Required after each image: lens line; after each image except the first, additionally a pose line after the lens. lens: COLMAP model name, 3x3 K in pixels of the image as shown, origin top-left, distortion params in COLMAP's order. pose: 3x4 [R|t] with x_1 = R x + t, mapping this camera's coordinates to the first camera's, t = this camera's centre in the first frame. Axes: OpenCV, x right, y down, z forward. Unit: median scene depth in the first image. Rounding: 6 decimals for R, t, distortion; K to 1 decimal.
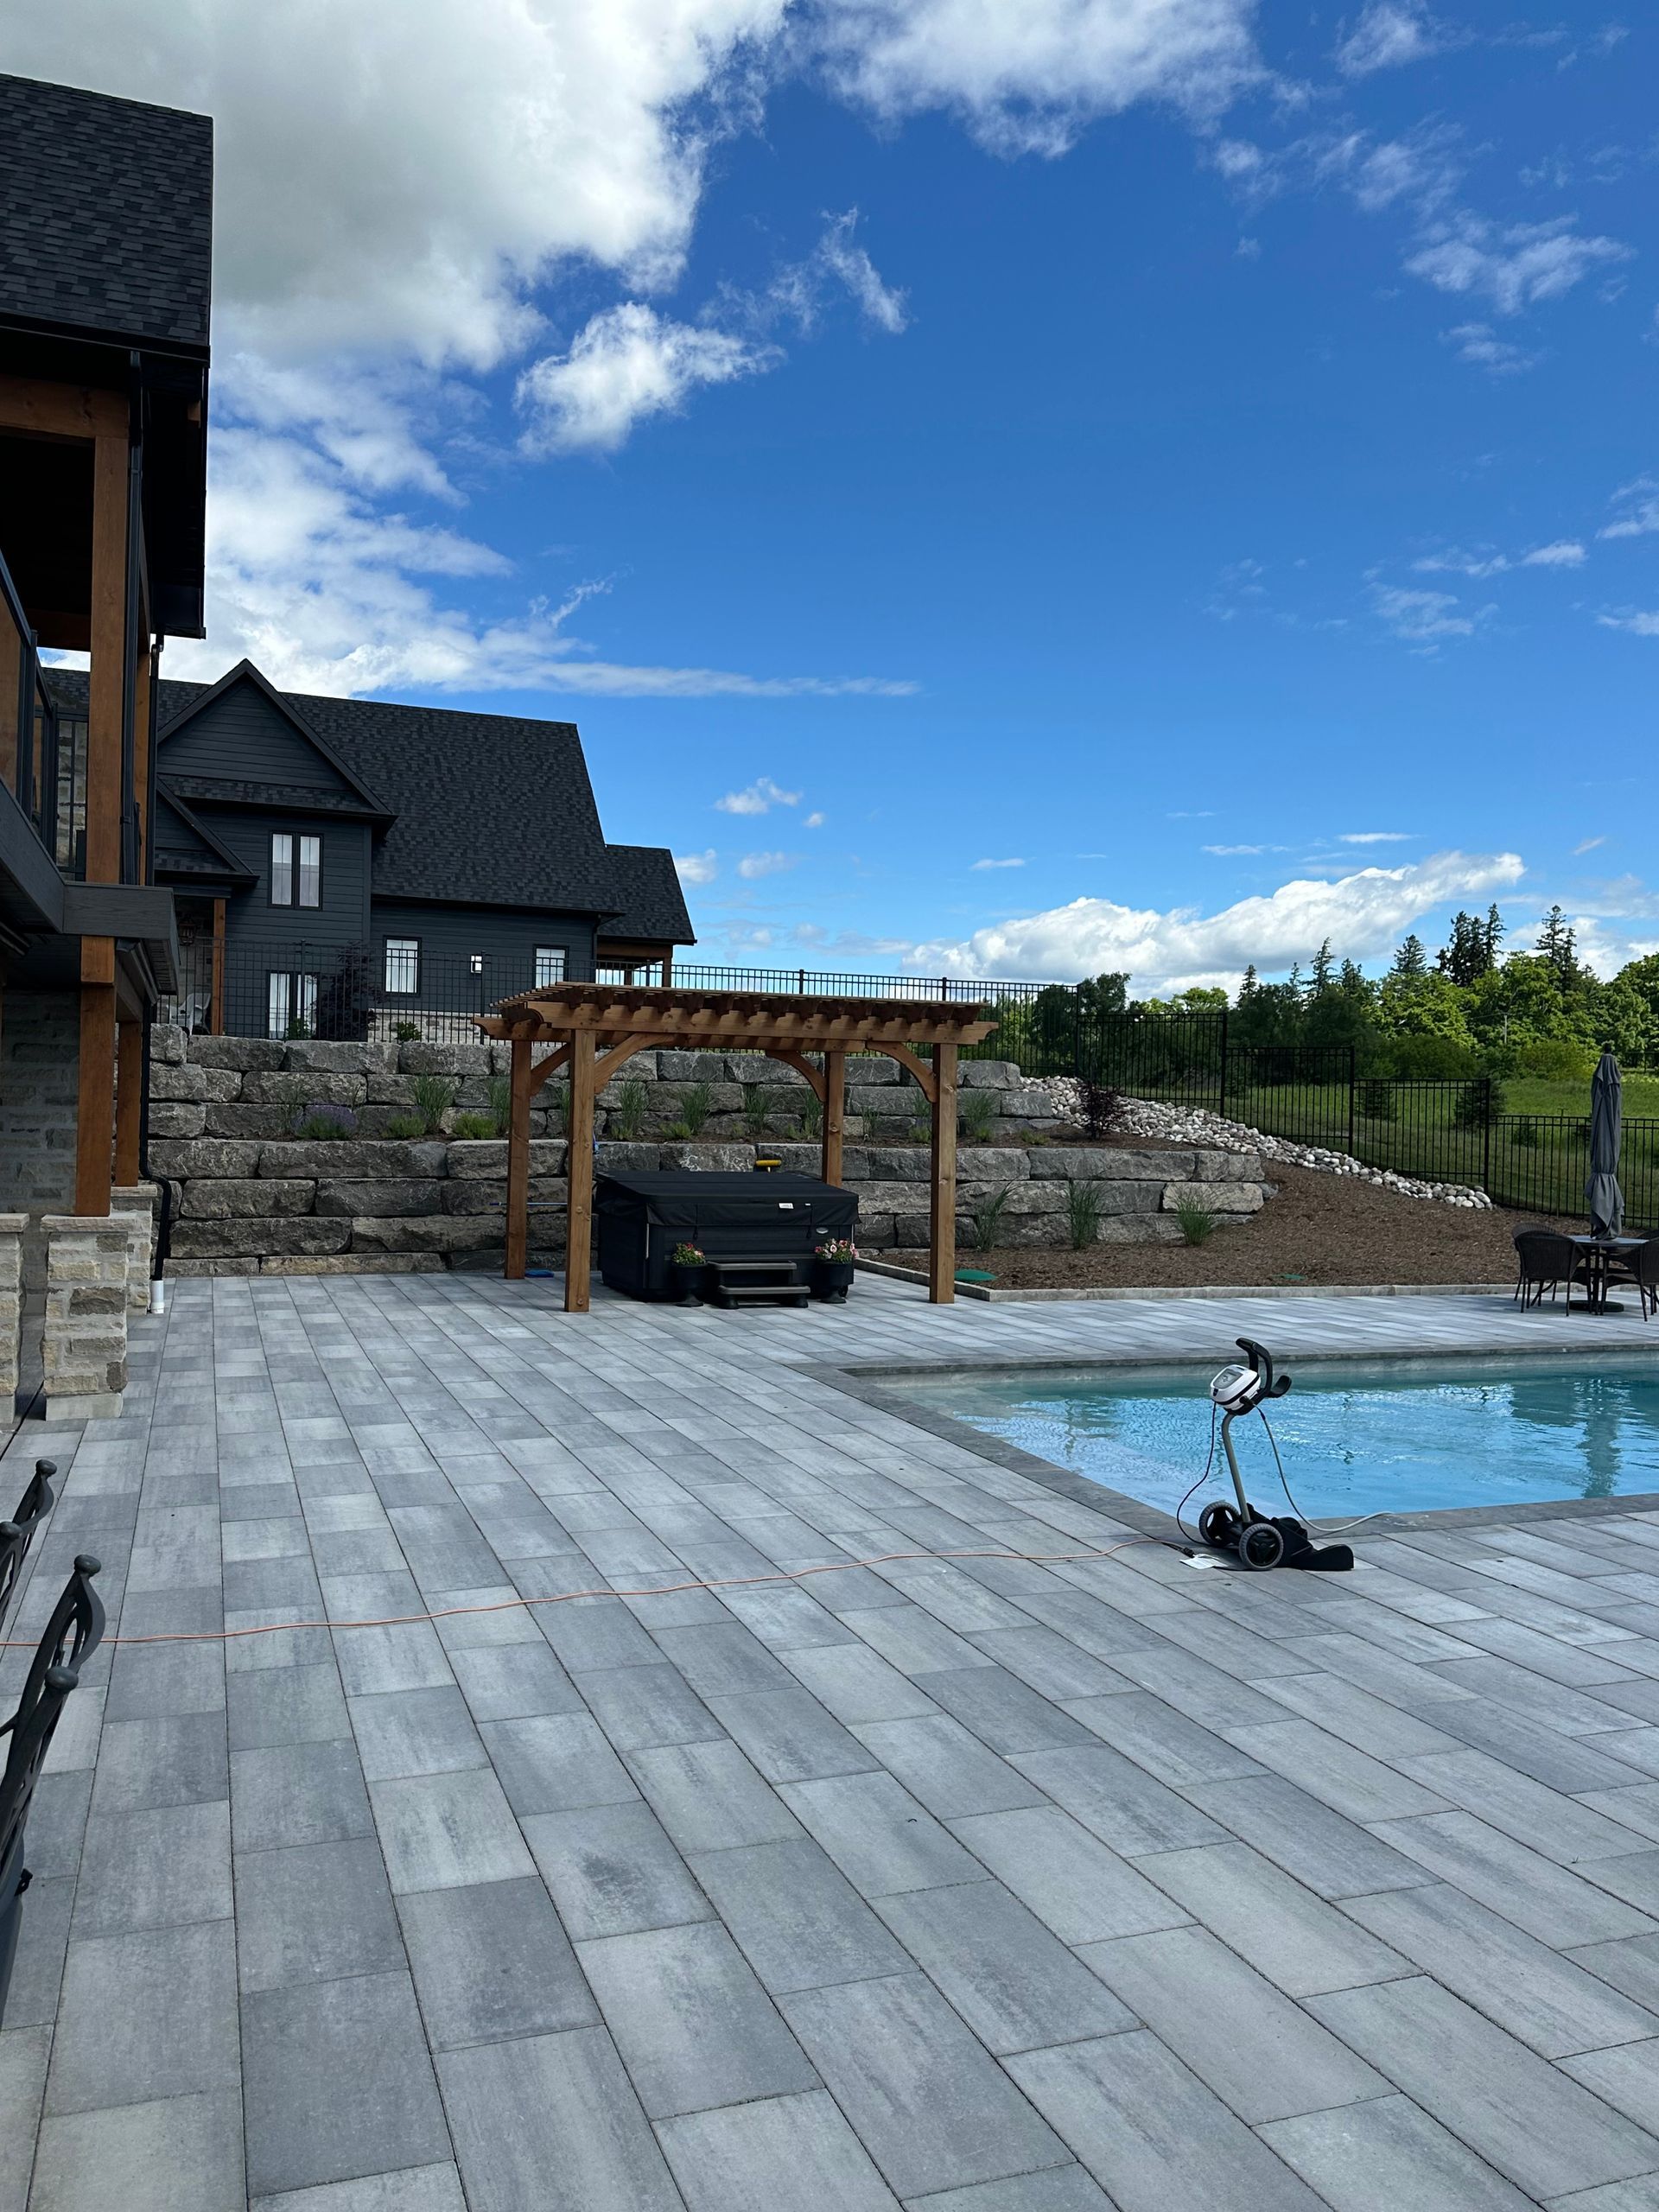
lens RADIAL K [[1660.3, 0, 805.9], [0, 1660.3, 1125.7], [0, 0, 1]] dist [0.066337, -0.093490]
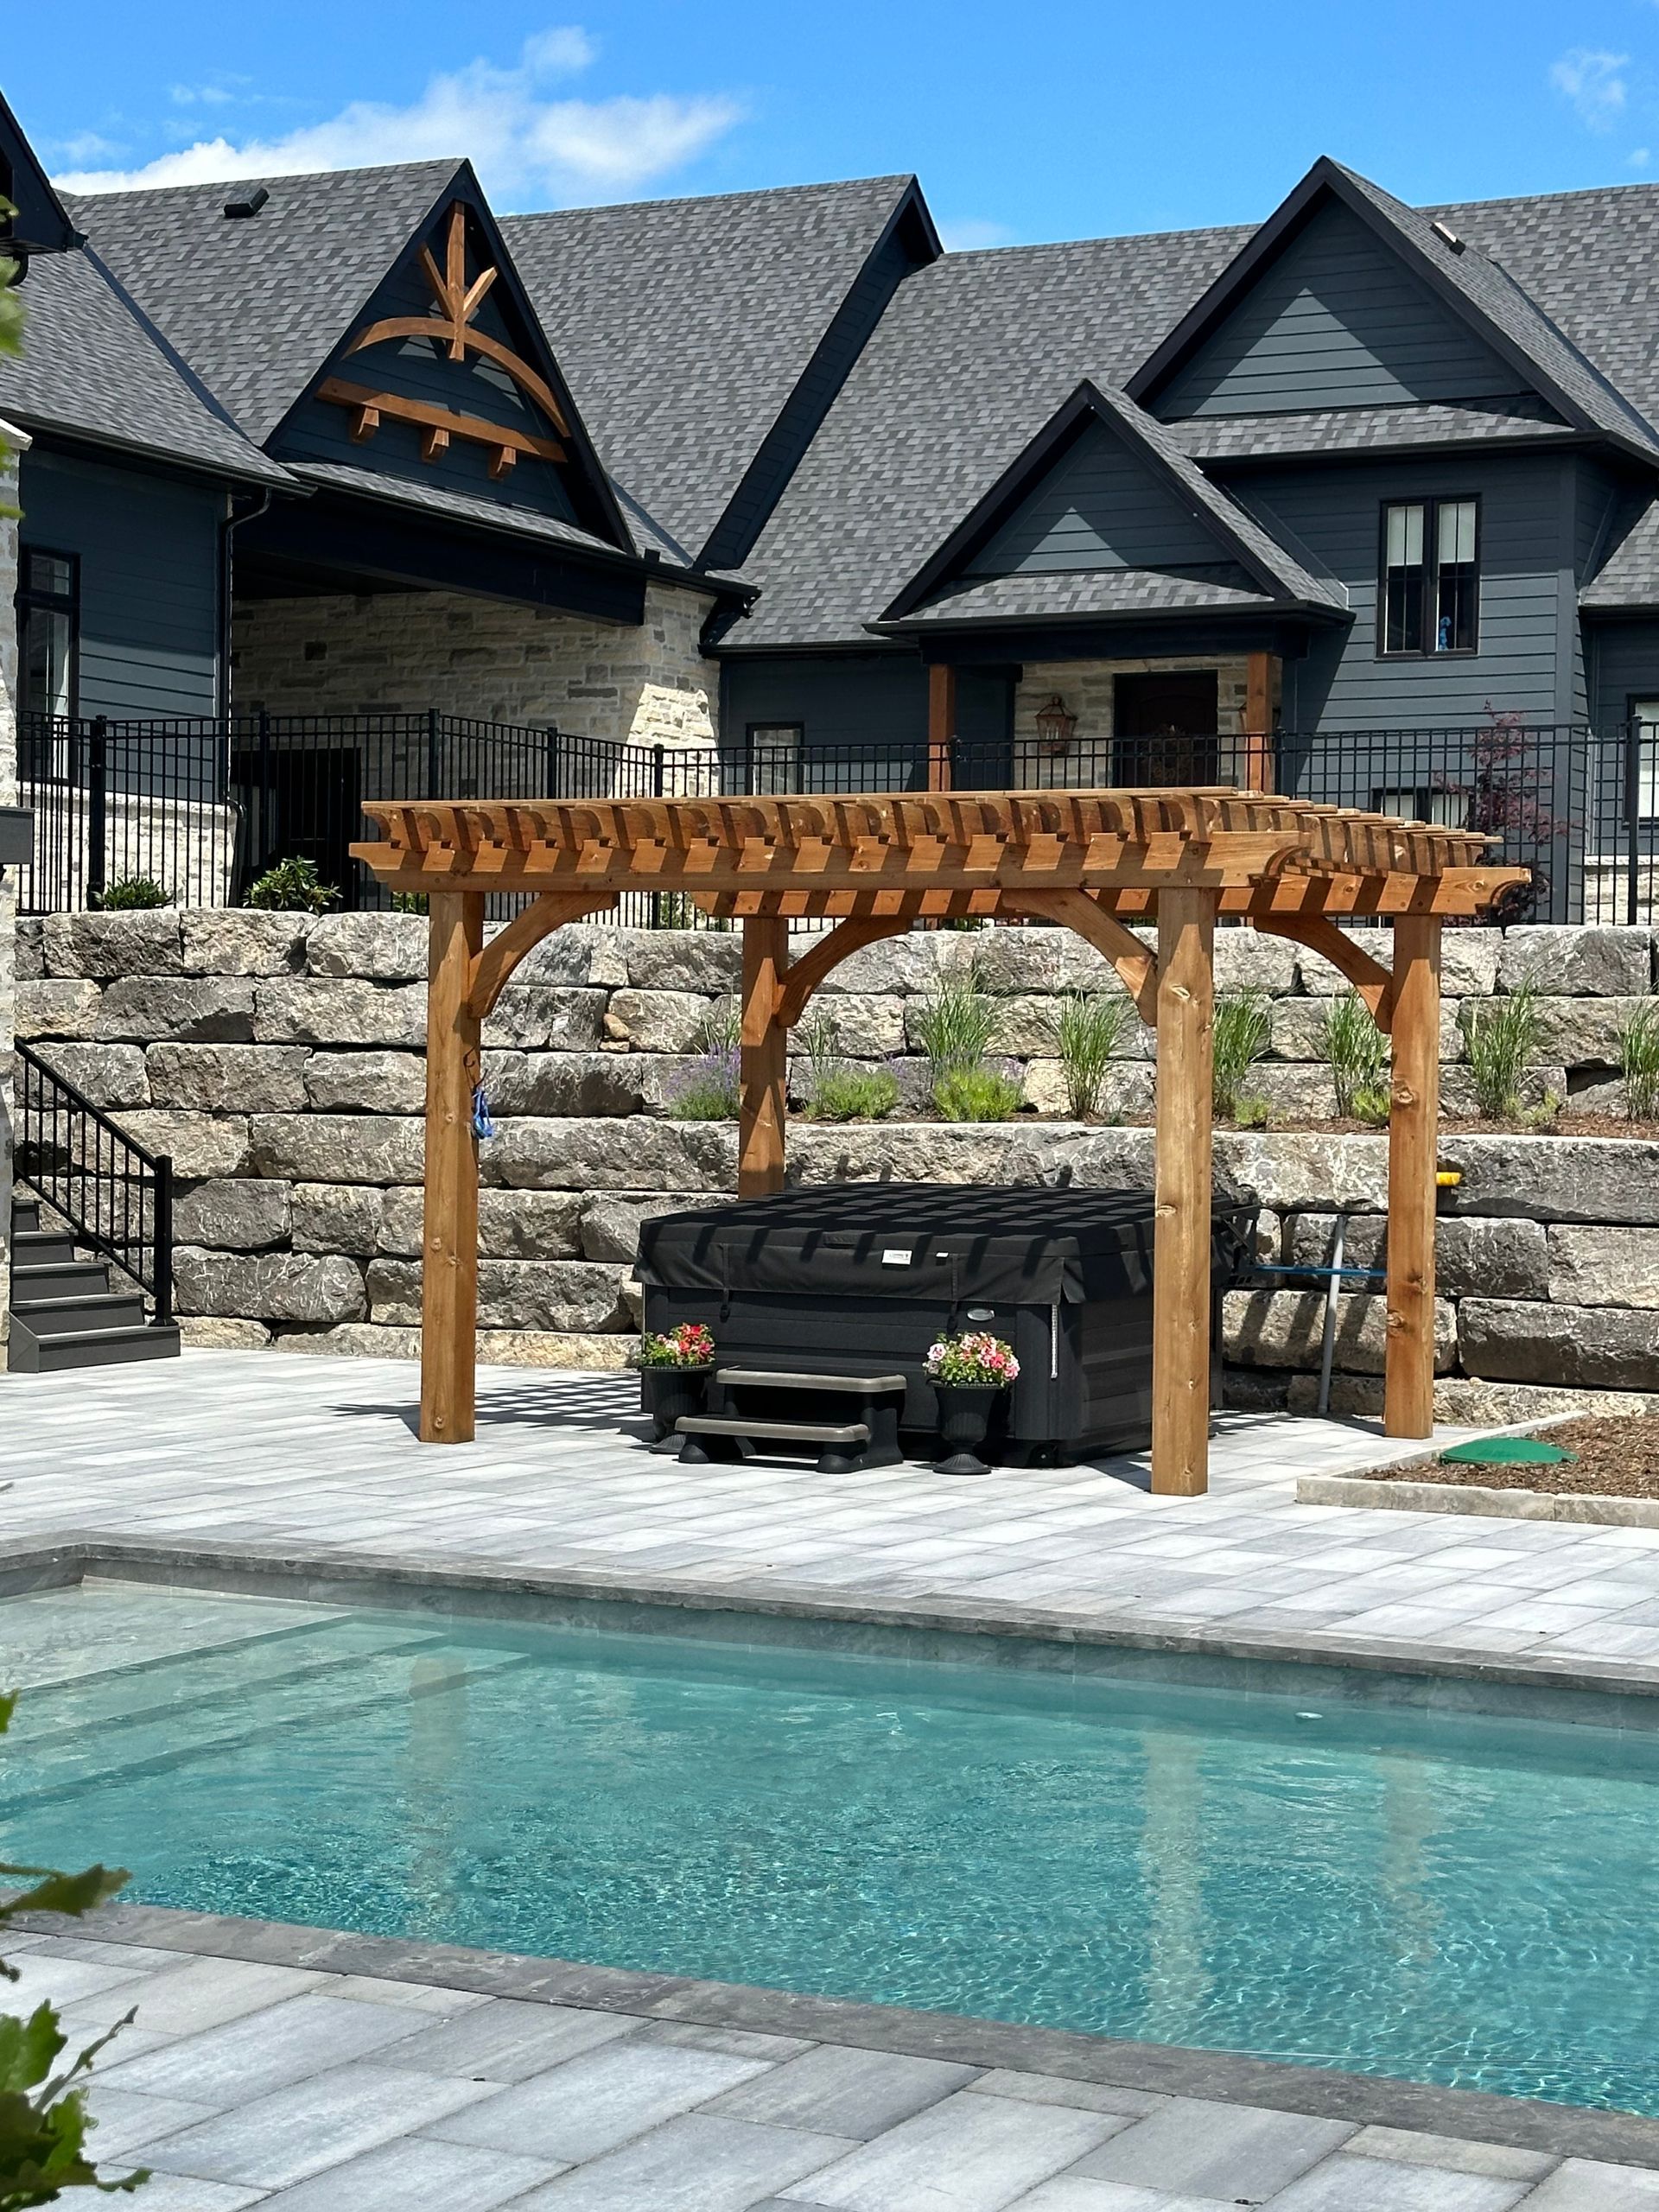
lens RADIAL K [[3779.7, 0, 816.9], [0, 3779.7, 1120.1], [0, 0, 1]] dist [0.025731, 0.000000]
pose [[0.670042, 0.002659, -0.742318, 0.561628], [-0.006886, 0.999973, -0.002633, 0.010291], [0.742291, 0.006876, 0.670042, 0.211459]]
